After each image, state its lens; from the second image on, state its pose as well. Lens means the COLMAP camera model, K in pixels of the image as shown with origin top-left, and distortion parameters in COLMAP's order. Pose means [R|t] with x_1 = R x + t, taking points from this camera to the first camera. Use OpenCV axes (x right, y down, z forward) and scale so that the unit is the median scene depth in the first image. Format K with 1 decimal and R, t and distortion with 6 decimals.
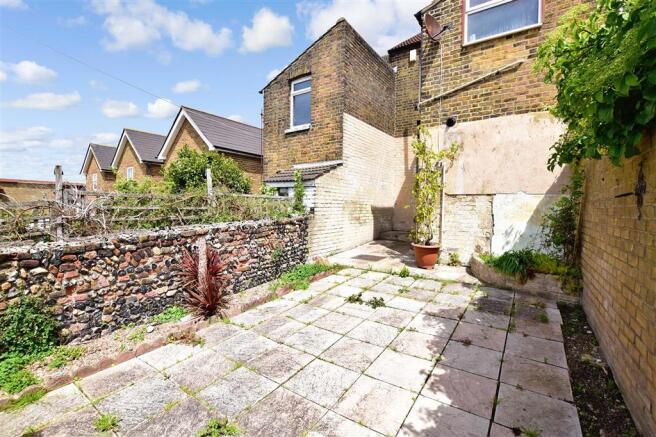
lens RADIAL K [[291.2, 0, 330.2], [0, 291.2, 219.3], [0, 0, 1]] dist [-0.024386, 0.000725]
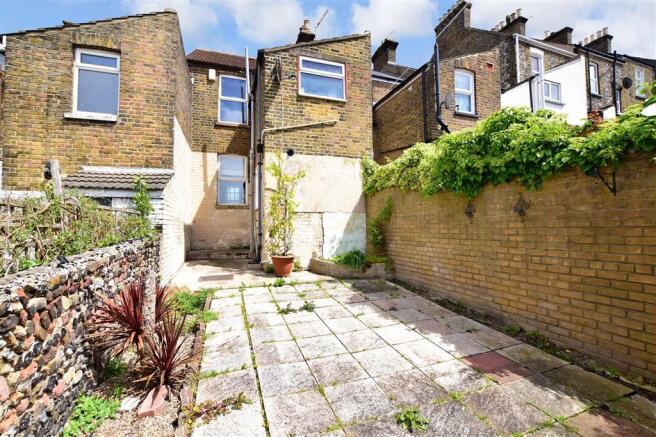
lens RADIAL K [[291.2, 0, 330.2], [0, 291.2, 219.3], [0, 0, 1]] dist [-0.024386, 0.000725]
pose [[0.580354, 0.001440, 0.814363, -0.507185], [0.053025, 0.997810, -0.039552, 0.000421], [-0.812636, 0.066136, 0.579007, 0.192407]]
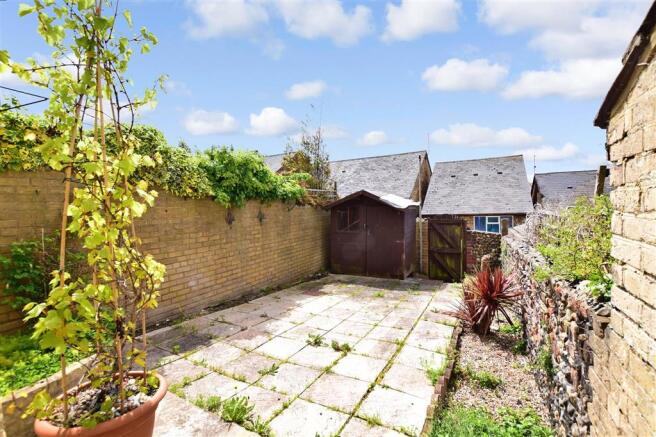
lens RADIAL K [[291.2, 0, 330.2], [0, 291.2, 219.3], [0, 0, 1]] dist [-0.024386, 0.000725]
pose [[-0.993121, 0.020554, -0.115272, 0.153743], [0.010503, 0.996141, 0.087138, -0.113286], [0.116618, 0.085328, -0.989505, 1.339639]]
